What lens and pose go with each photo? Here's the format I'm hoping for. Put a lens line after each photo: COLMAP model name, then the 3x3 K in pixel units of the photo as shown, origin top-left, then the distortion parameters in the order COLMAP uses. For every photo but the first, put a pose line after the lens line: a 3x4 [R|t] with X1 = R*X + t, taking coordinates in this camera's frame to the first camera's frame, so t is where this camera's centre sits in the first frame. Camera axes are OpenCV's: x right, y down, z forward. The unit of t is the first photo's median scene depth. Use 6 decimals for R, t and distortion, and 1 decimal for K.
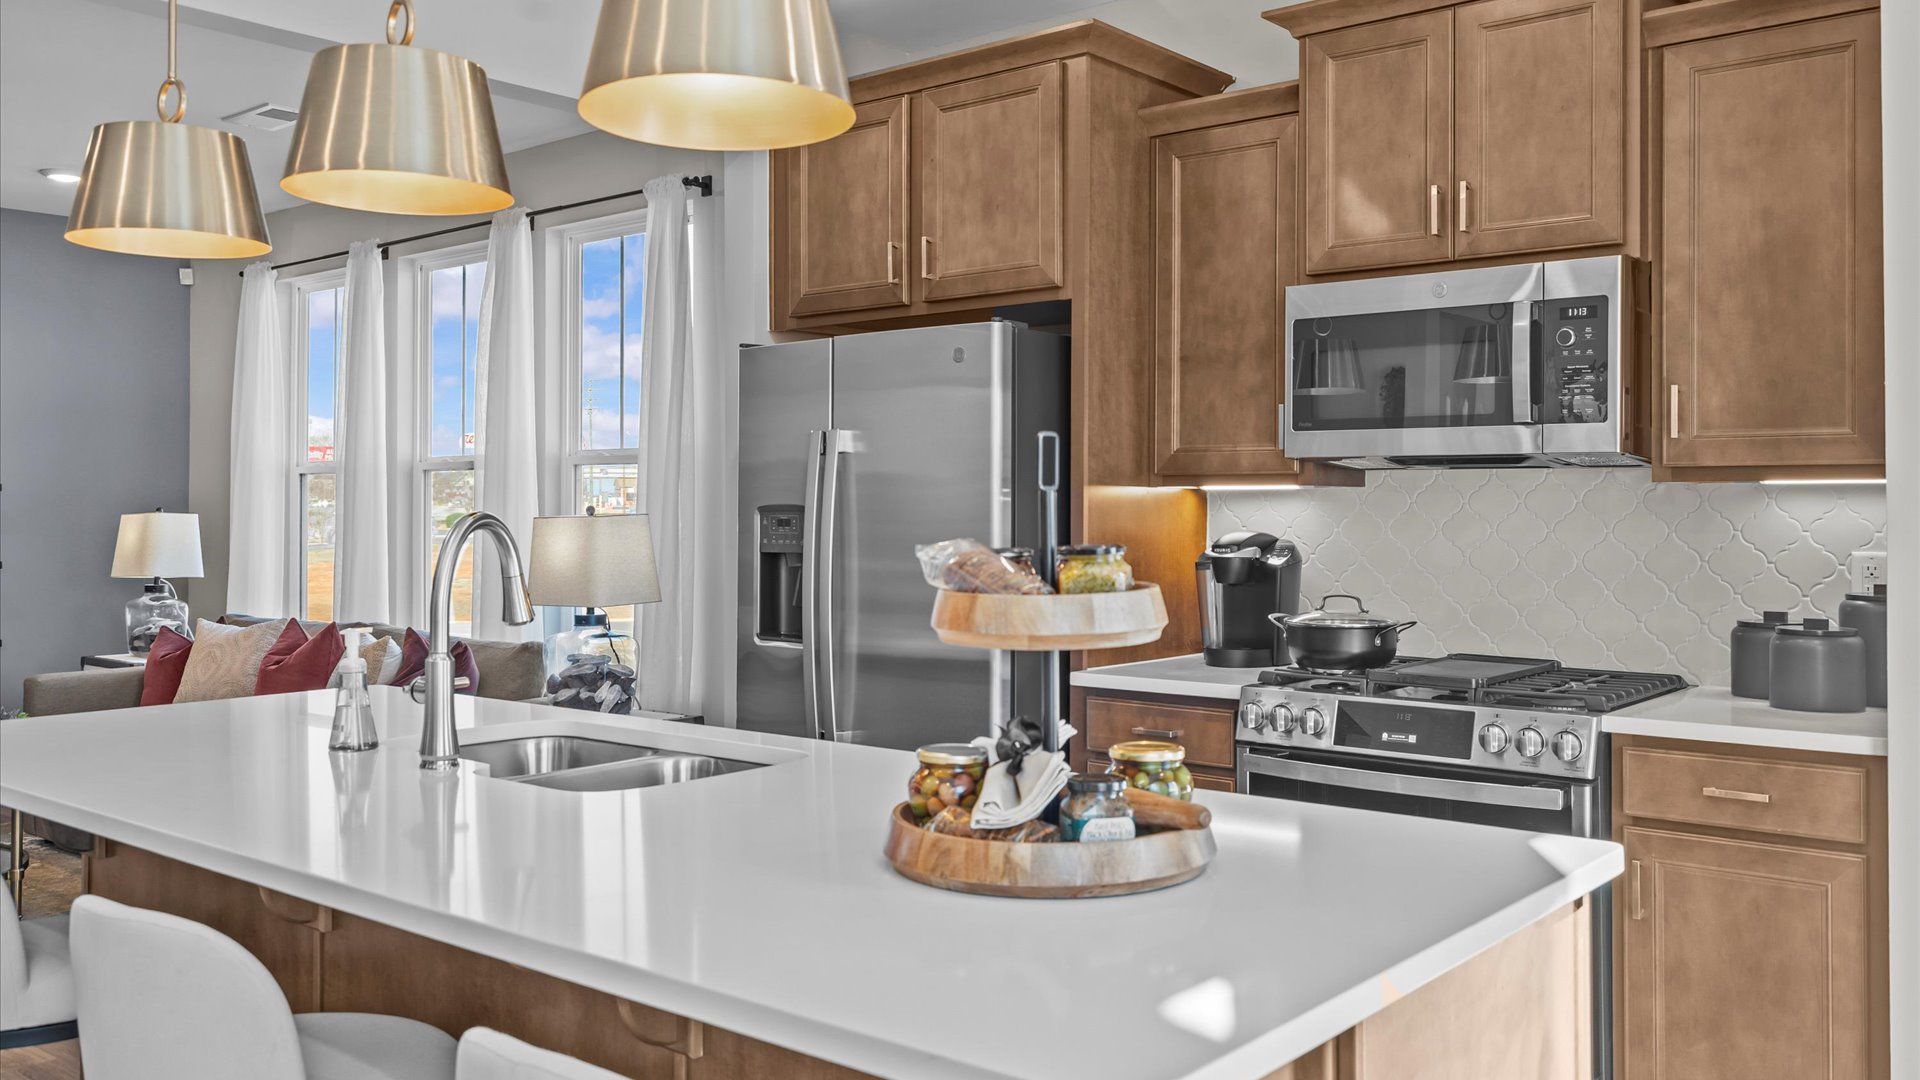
lens RADIAL K [[1572.1, 0, 952.9], [0, 1572.1, 522.7], [0, 0, 1]] dist [0.005264, -0.001556]
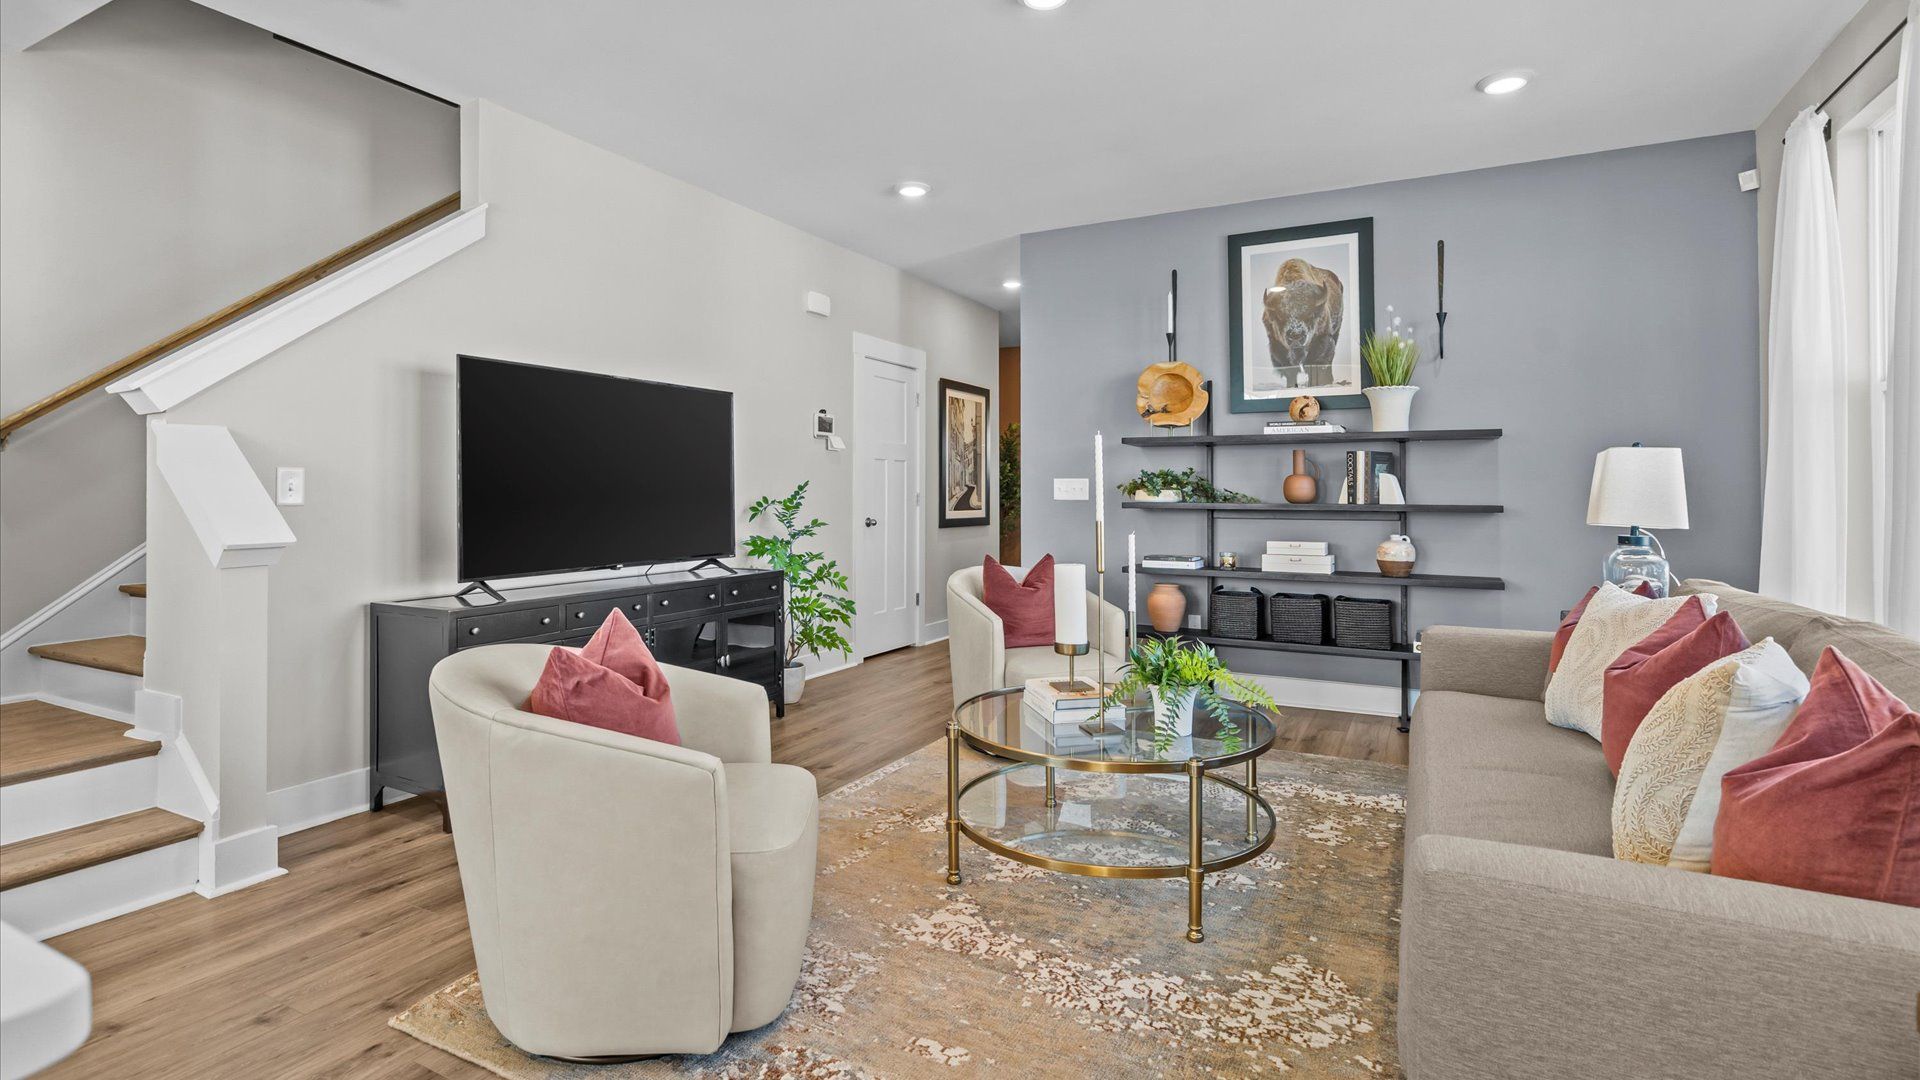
lens RADIAL K [[889.7, 0, 964.0], [0, 889.7, 468.2], [0, 0, 1]] dist [0.000303, 0.005310]
pose [[0.205555, -0.025124, -0.978323, -0.211111], [-0.008721, 0.999584, -0.027502, 0.035558], [0.978607, 0.014185, 0.205251, 0.993298]]
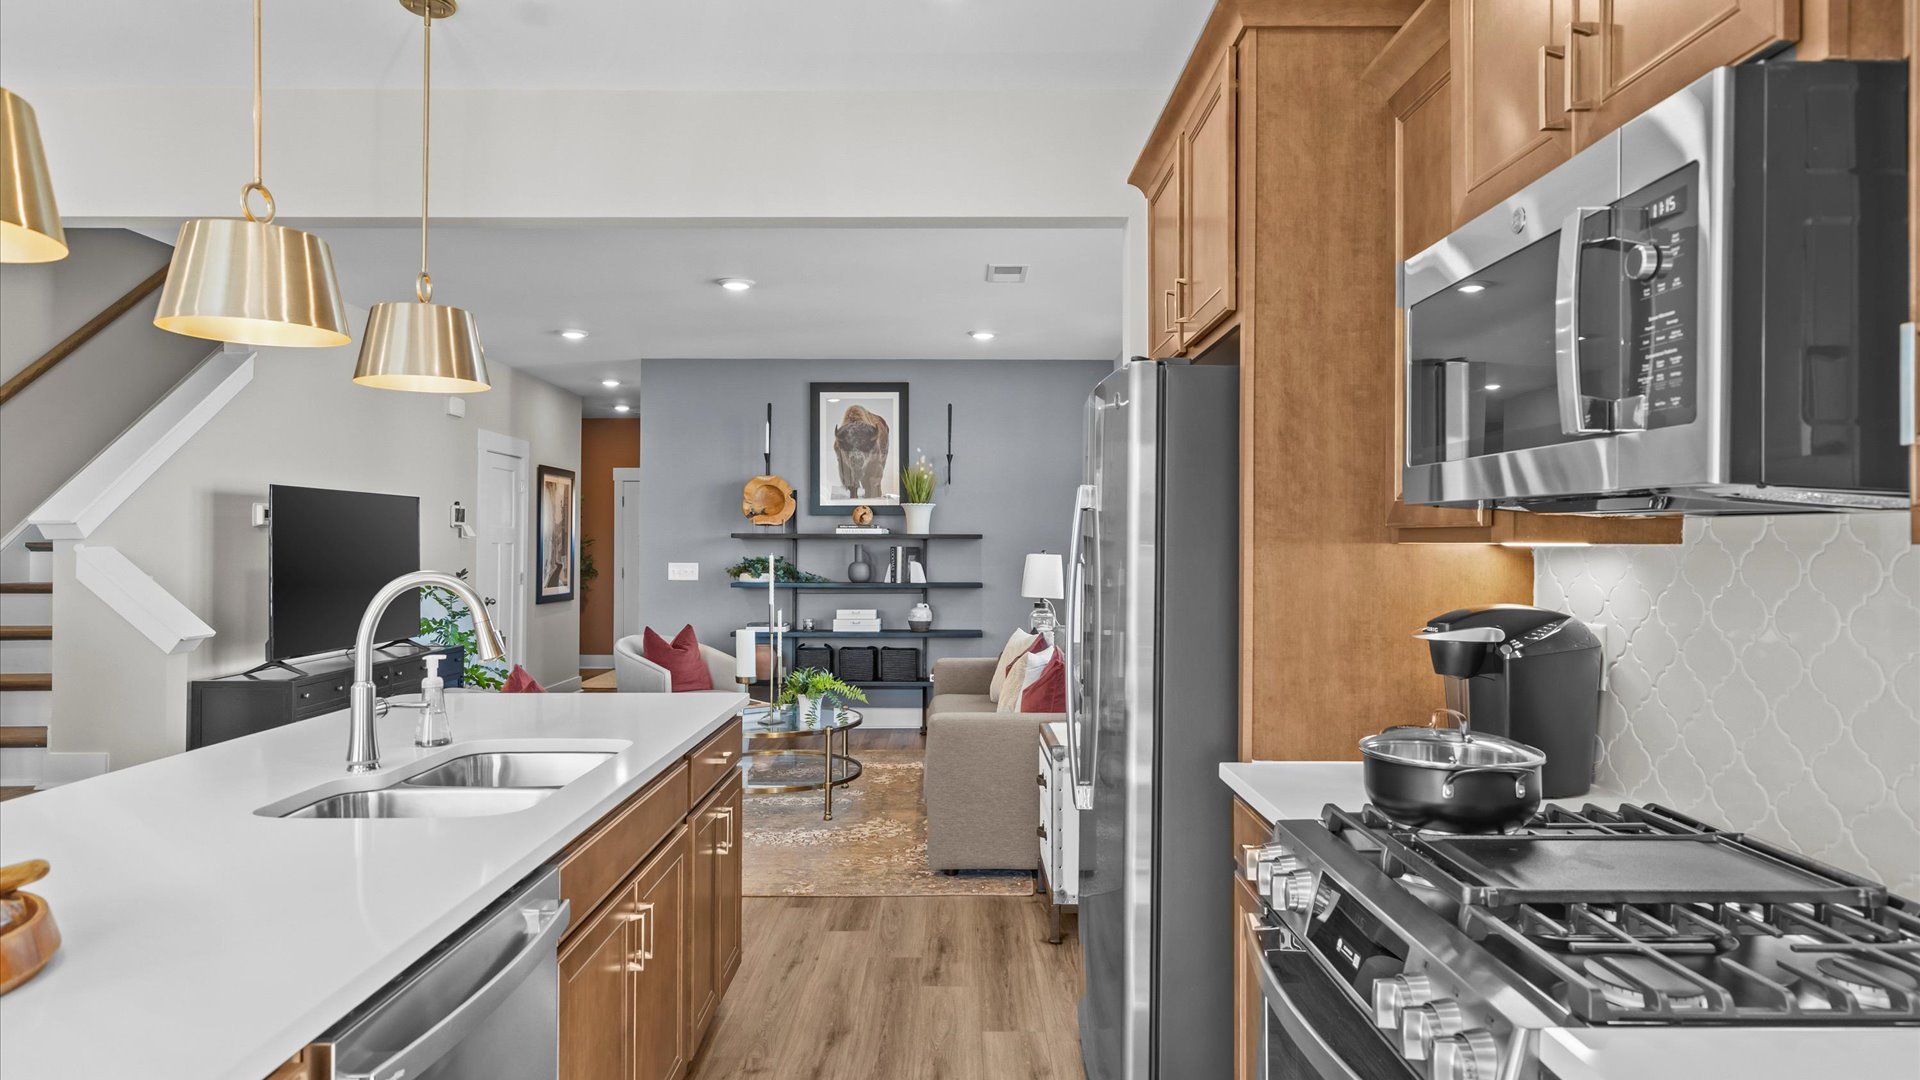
lens RADIAL K [[1110.5, 0, 960.5], [0, 1110.5, 541.2], [0, 0, 1]] dist [-0.004198, -0.000125]
pose [[0.644529, 0.000232, -0.764580, 0.423232], [-0.008201, 0.999945, -0.006611, -0.018696], [0.764536, 0.010531, 0.644495, 0.486155]]
